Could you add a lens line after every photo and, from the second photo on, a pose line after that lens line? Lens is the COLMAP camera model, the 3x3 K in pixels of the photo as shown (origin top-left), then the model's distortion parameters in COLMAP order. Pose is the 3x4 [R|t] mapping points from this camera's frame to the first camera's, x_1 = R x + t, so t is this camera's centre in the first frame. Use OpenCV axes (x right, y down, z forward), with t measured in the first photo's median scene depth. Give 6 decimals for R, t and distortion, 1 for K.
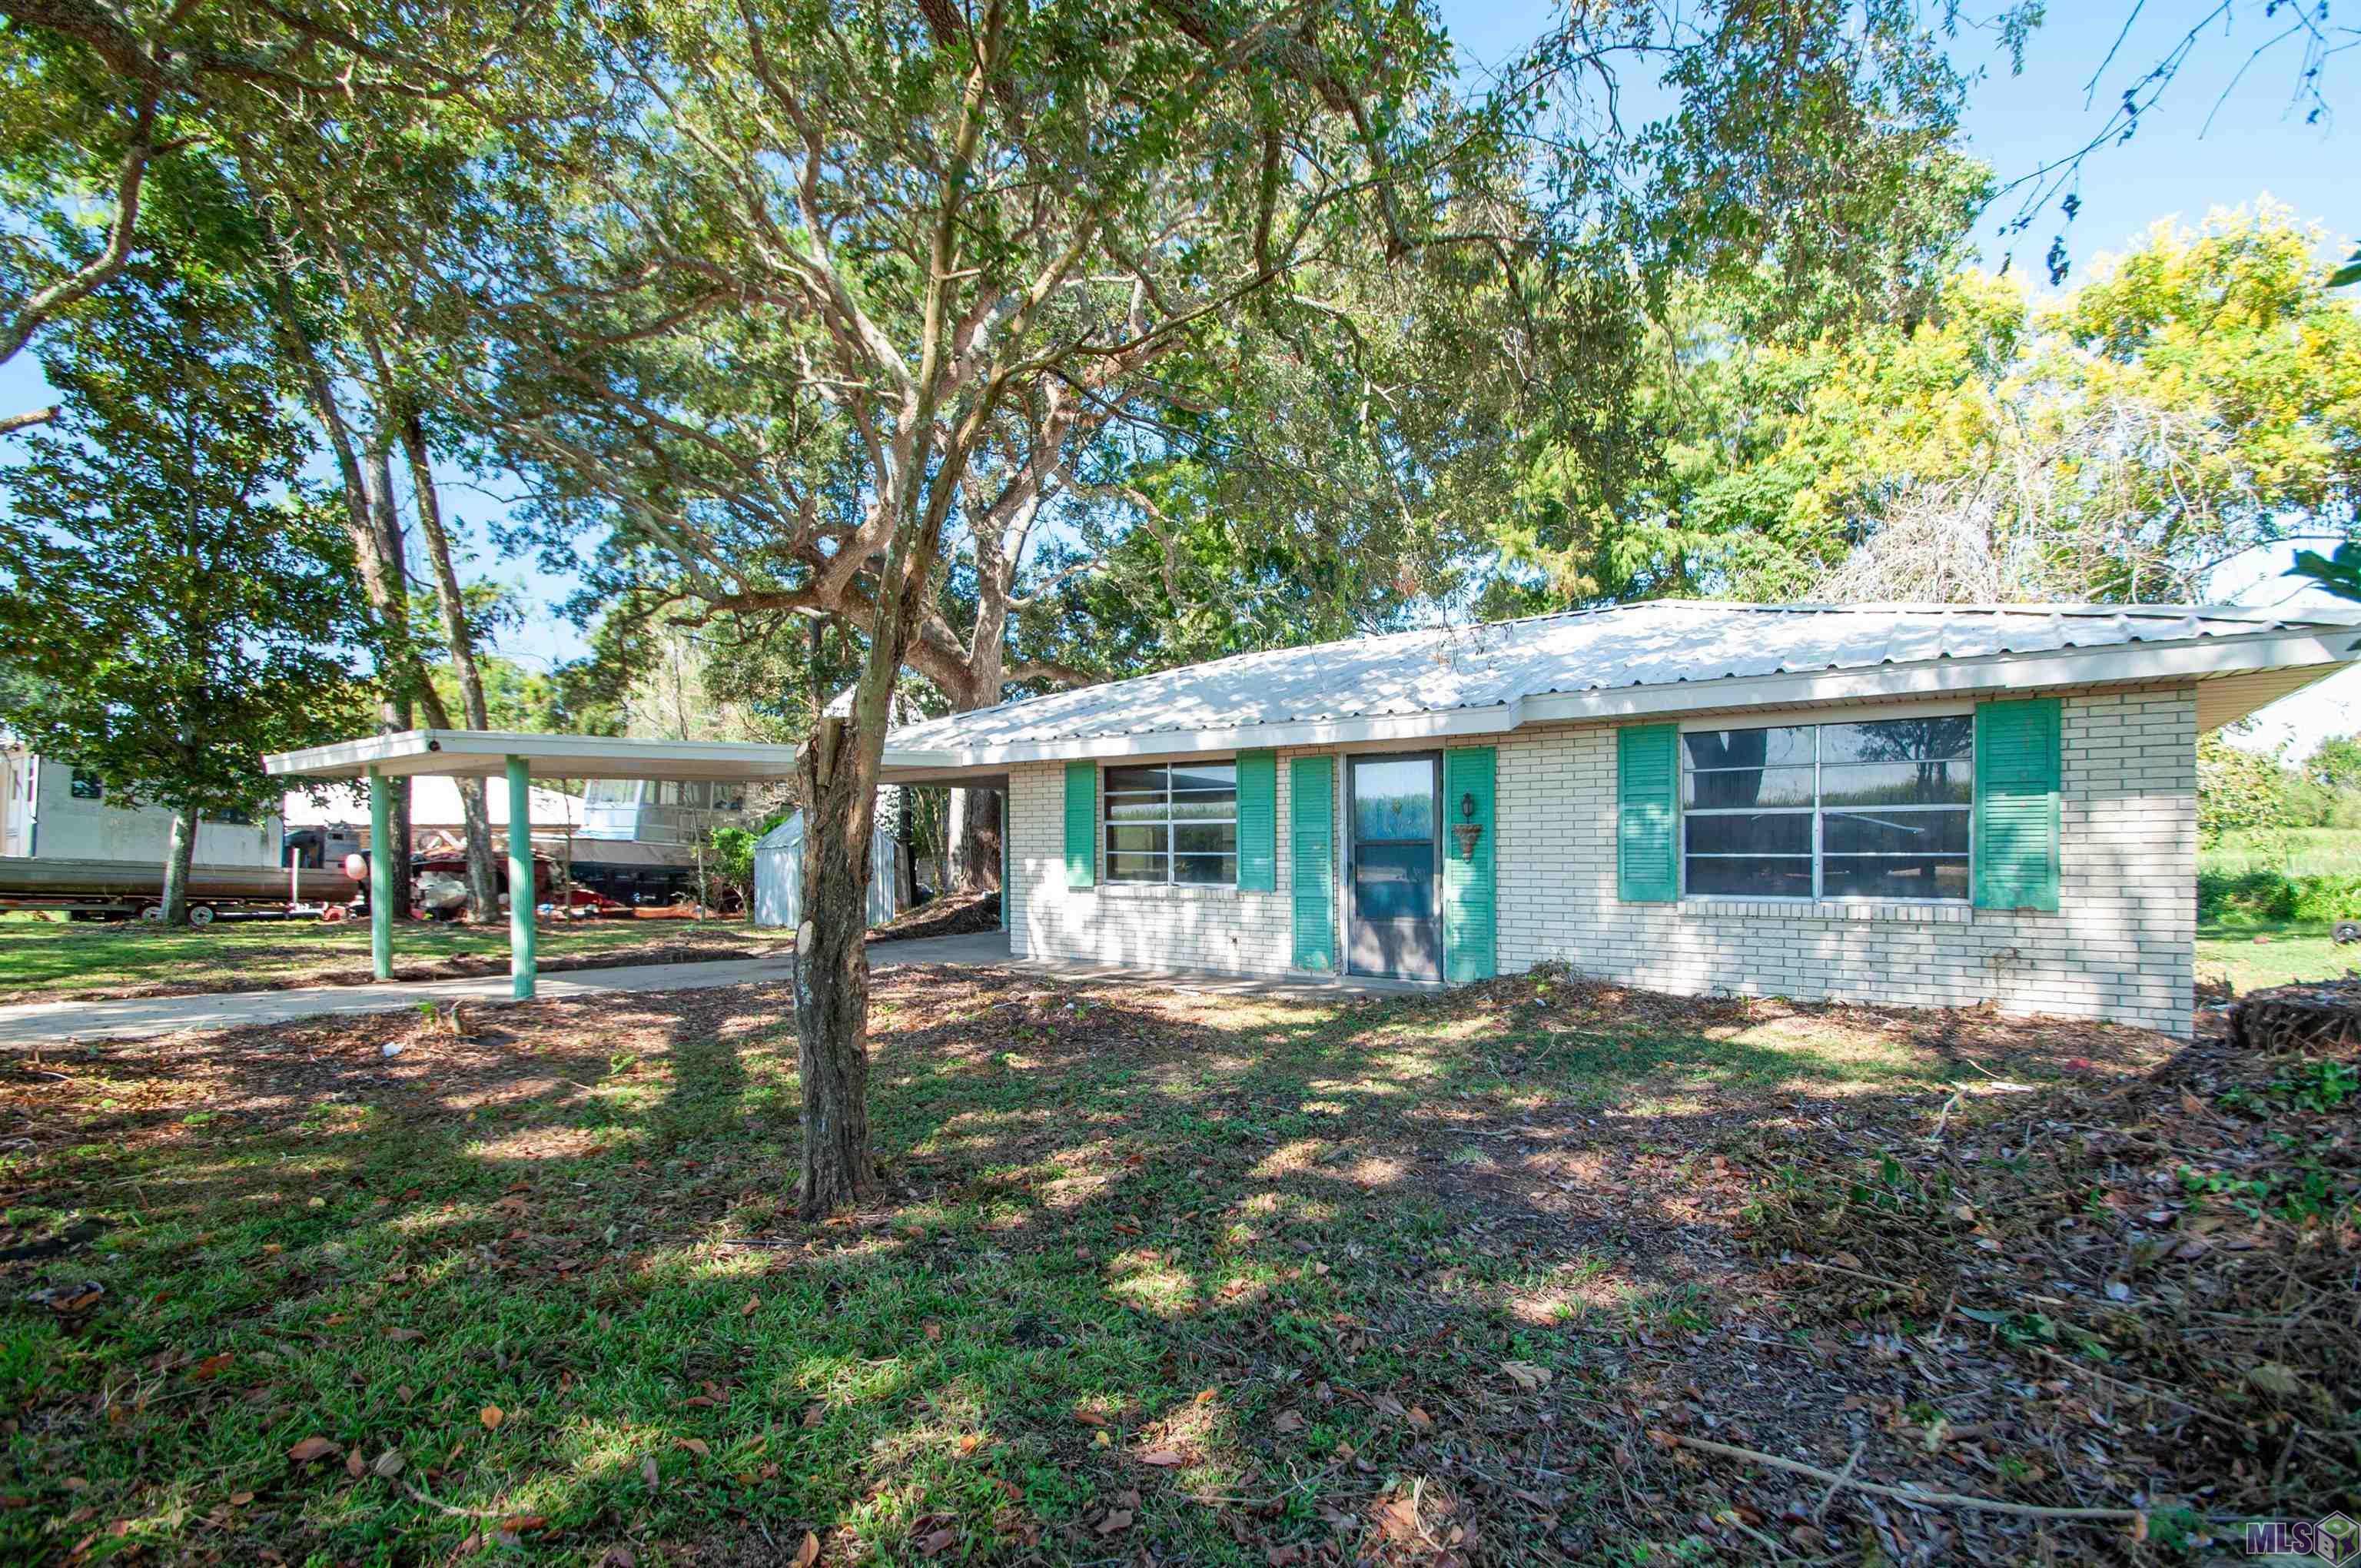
lens RADIAL K [[1068.1, 0, 1187.4], [0, 1068.1, 821.5], [0, 0, 1]] dist [0.001968, 0.000004]
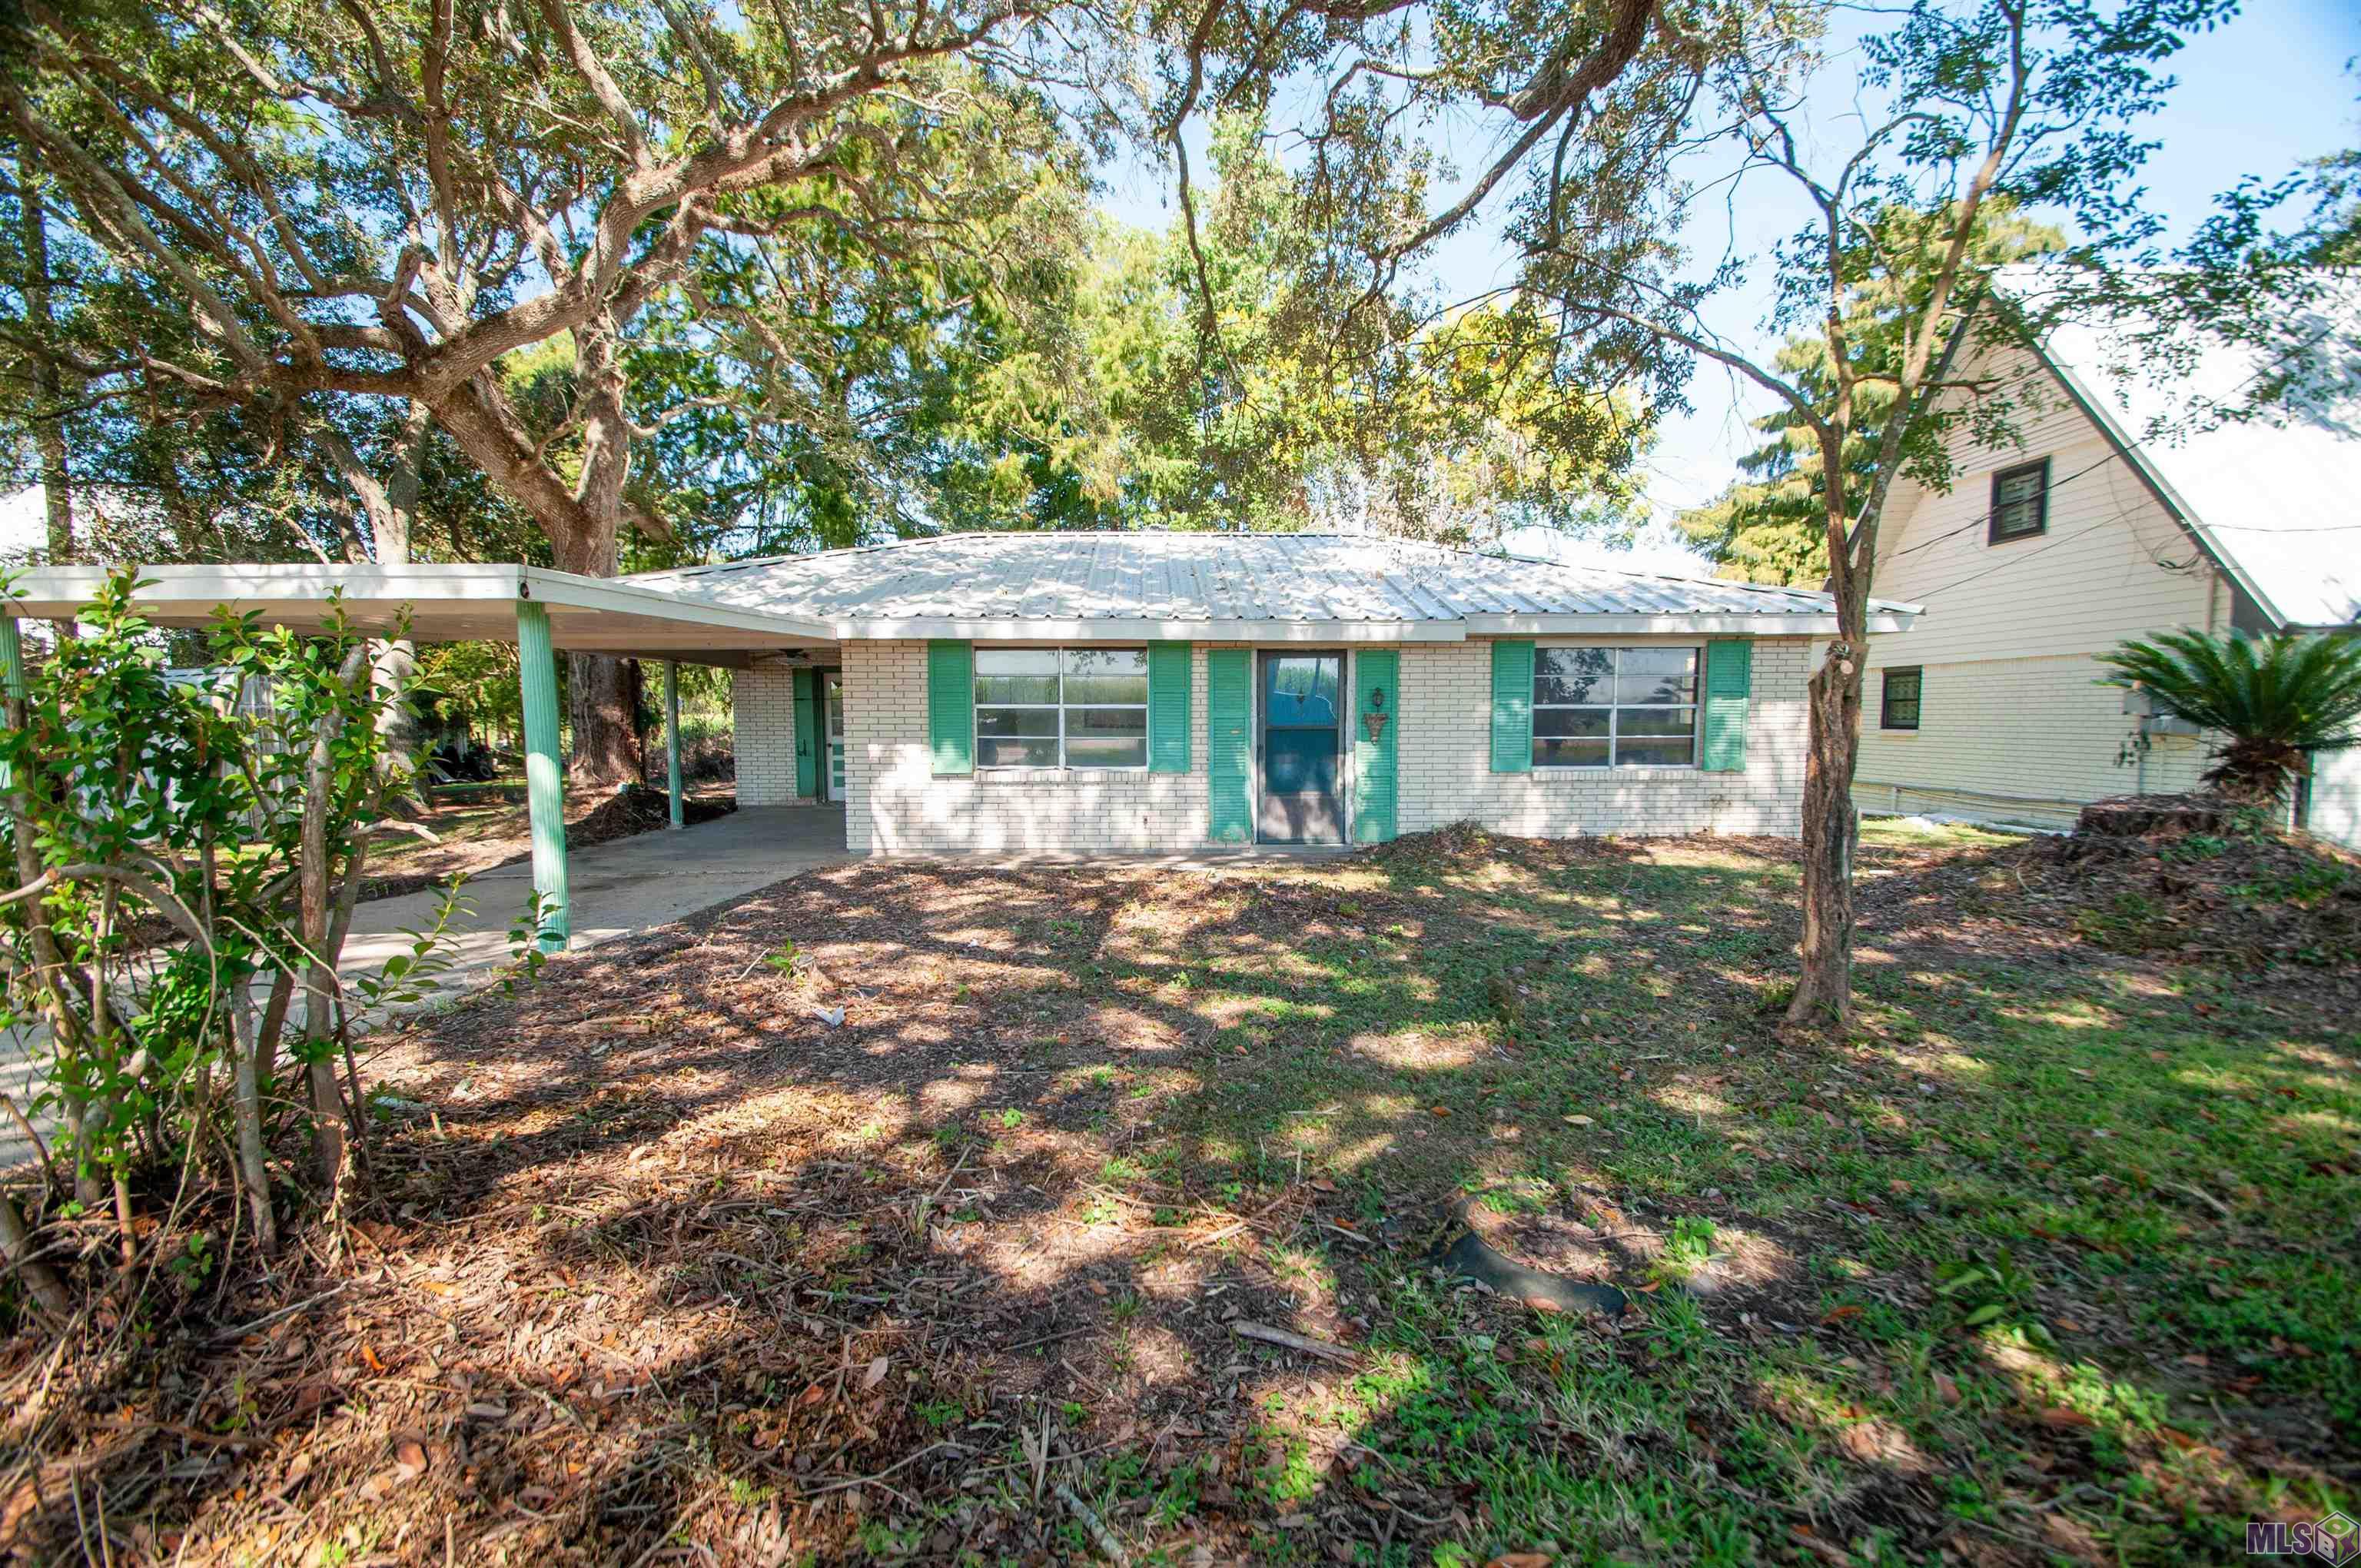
lens RADIAL K [[1037.3, 0, 1180.5], [0, 1037.3, 784.0], [0, 0, 1]] dist [0.000406, 0.000019]
pose [[0.803206, -0.035314, 0.594654, -0.581339], [-0.015368, 0.996681, 0.079945, -0.007271], [-0.595504, -0.073351, 0.799997, 0.165905]]
